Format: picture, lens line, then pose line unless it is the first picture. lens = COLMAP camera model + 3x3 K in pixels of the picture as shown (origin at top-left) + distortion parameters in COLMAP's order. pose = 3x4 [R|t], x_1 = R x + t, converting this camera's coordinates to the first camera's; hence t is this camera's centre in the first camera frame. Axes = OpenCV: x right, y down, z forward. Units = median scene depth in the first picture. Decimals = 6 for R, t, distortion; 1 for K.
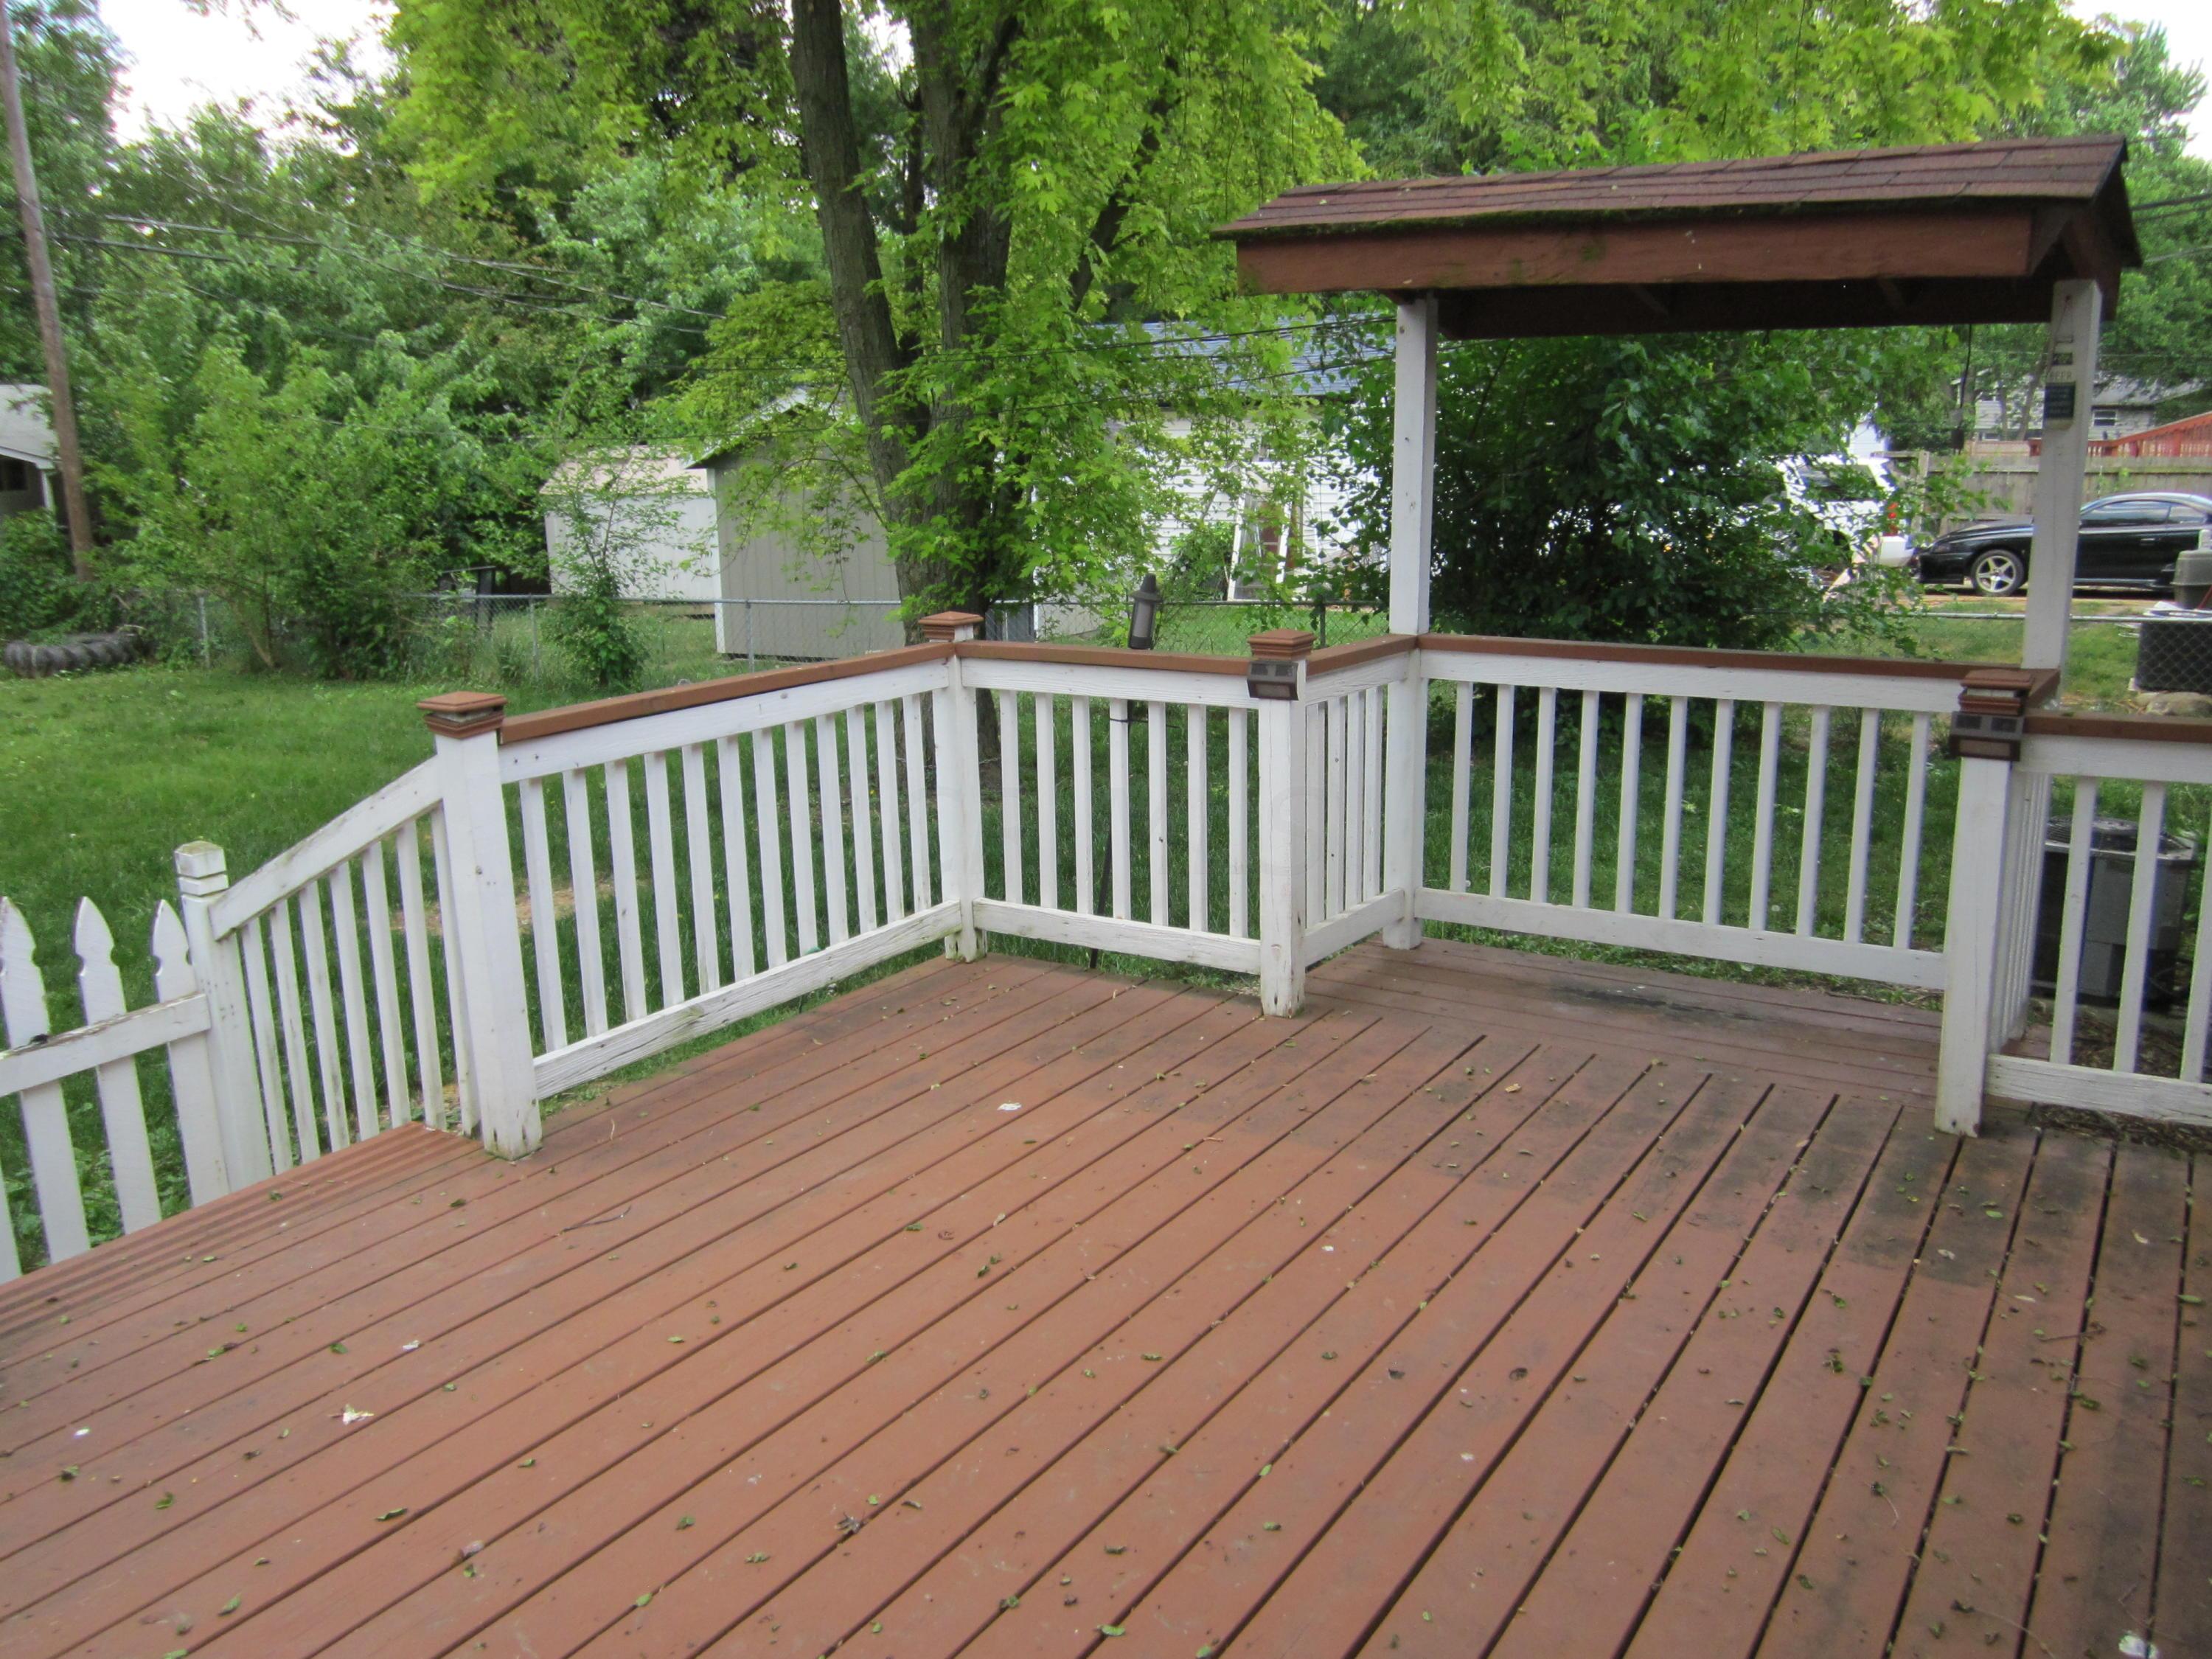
lens RADIAL K [[1836.0, 0, 1118.1], [0, 1836.0, 843.3], [0, 0, 1]] dist [-0.052581, 0.013376]
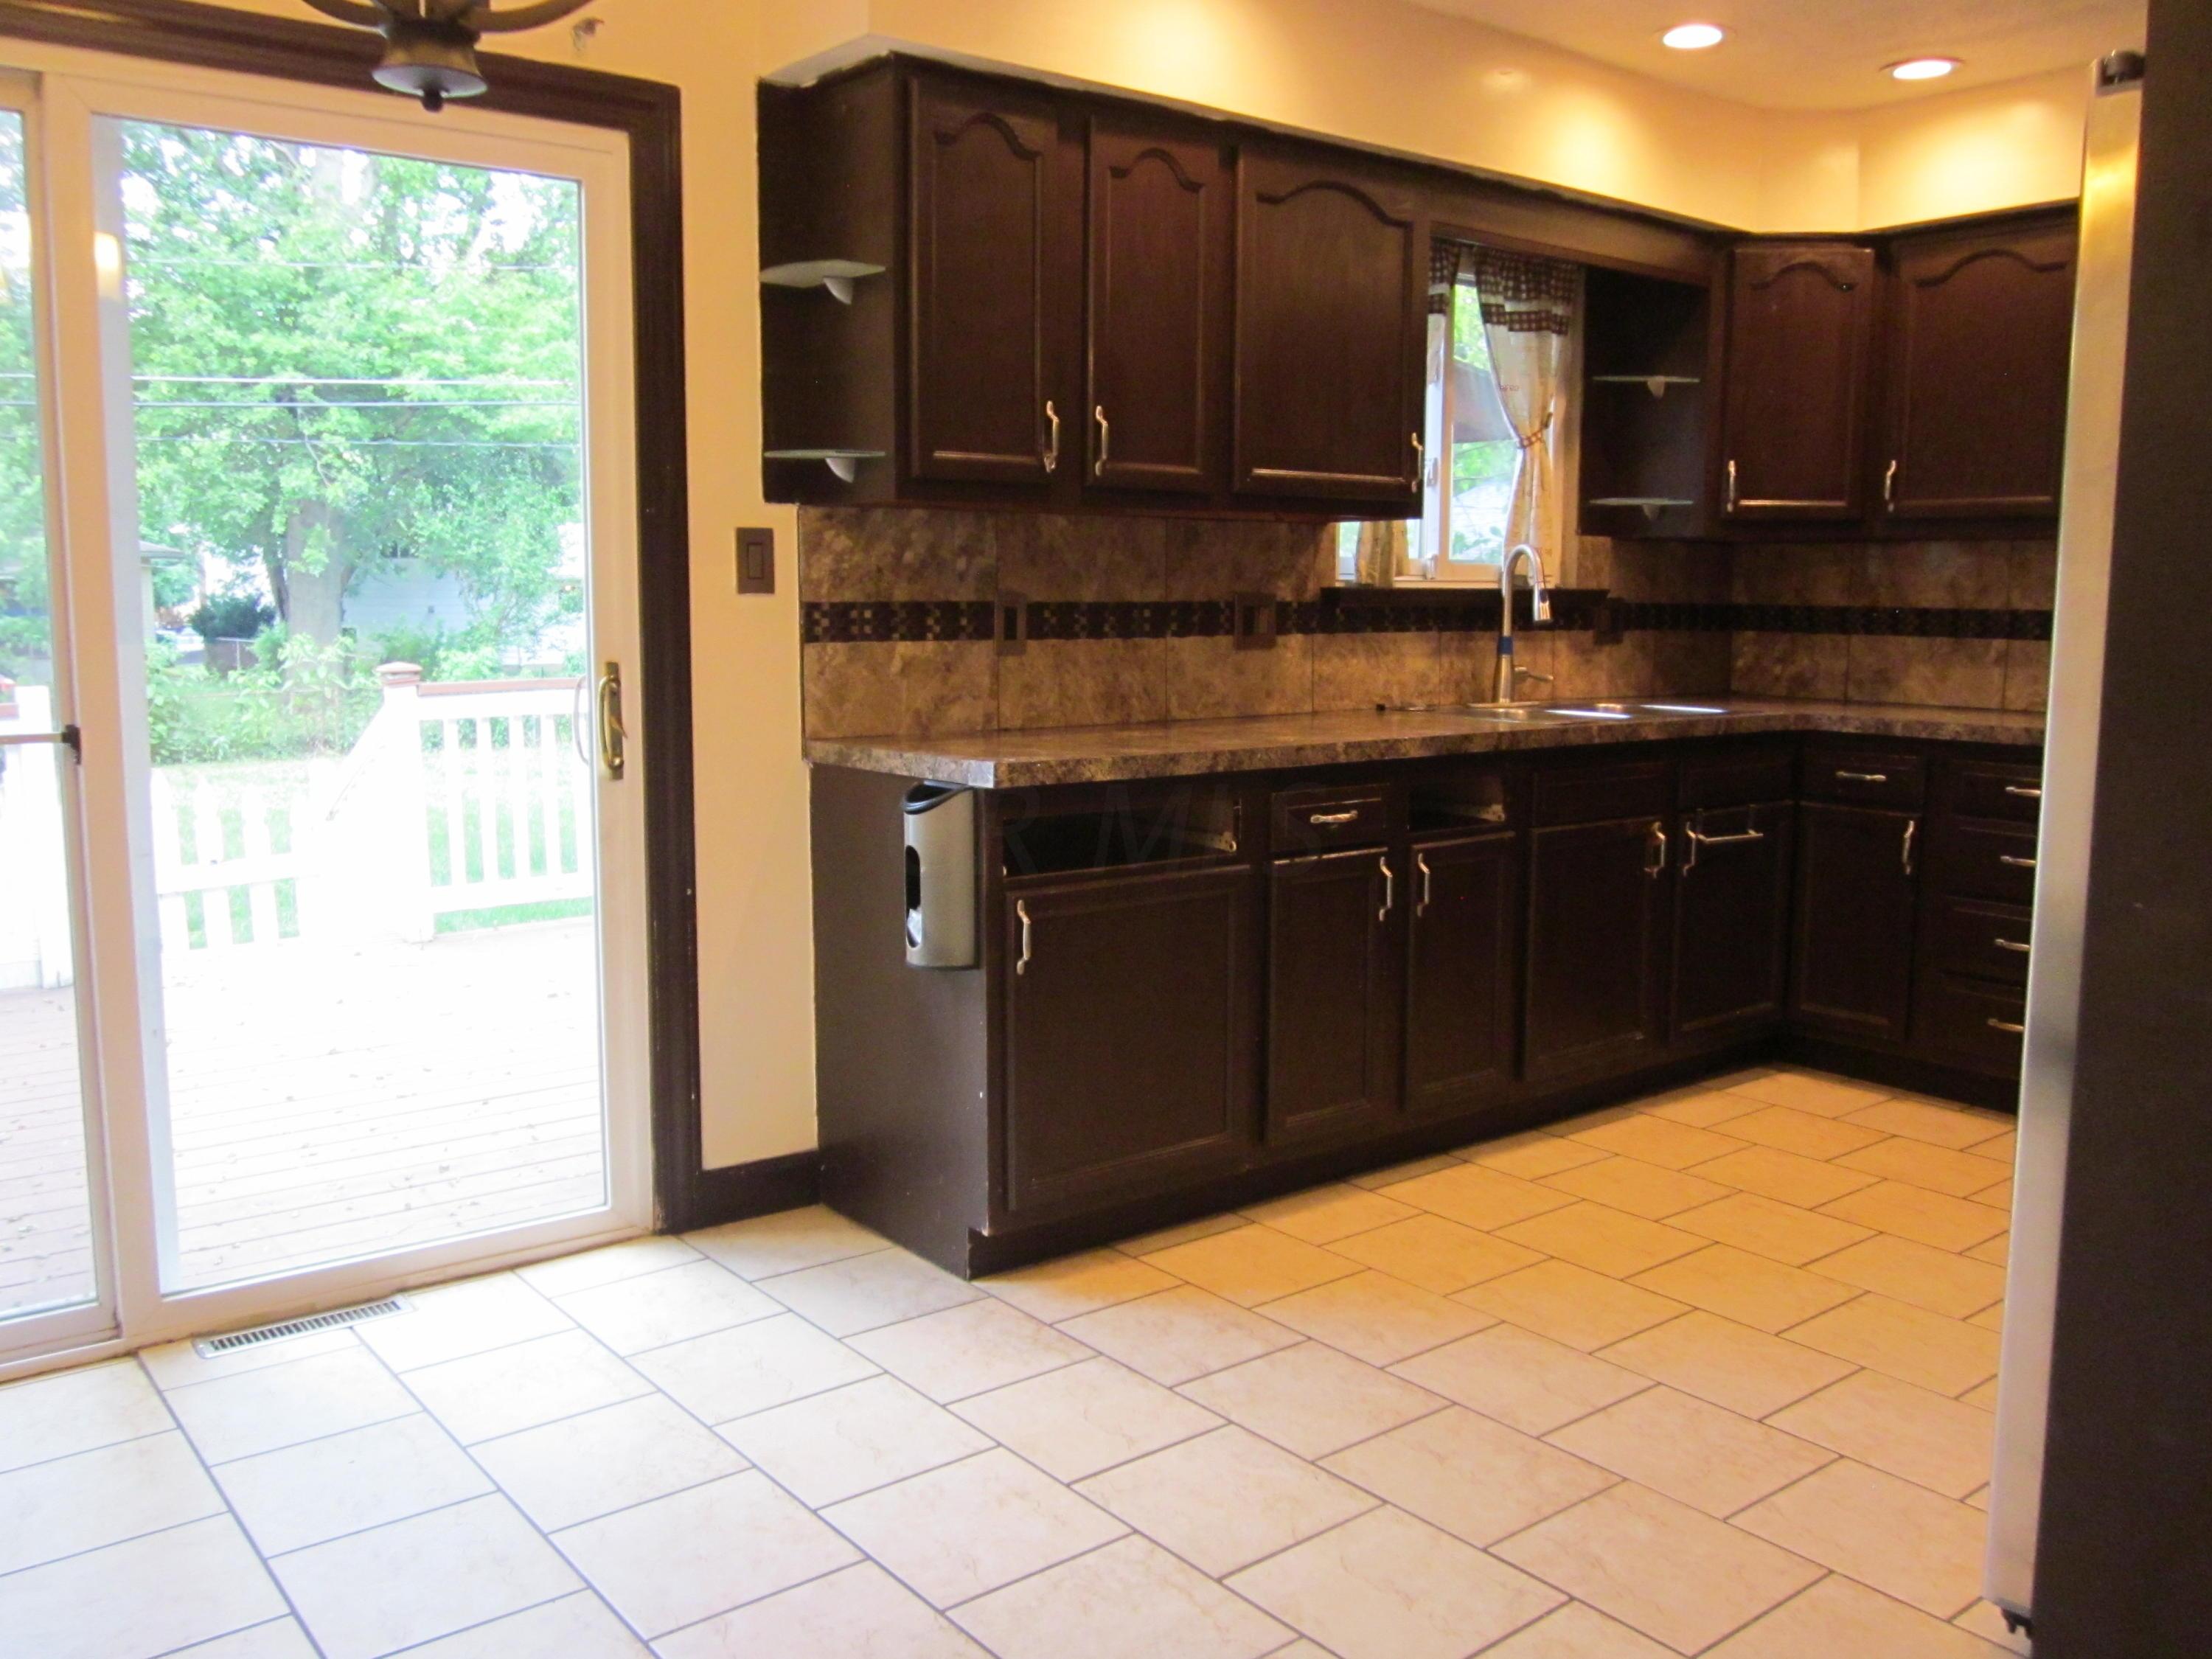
lens RADIAL K [[1836.0, 0, 1103.9], [0, 1836.0, 827.5], [0, 0, 1]] dist [-0.052581, 0.013376]
pose [[0.939473, 0.059453, -0.337426, 0.165757], [-0.089803, 0.993128, -0.075048, 0.027355], [0.330645, 0.100807, 0.938356, -0.074455]]
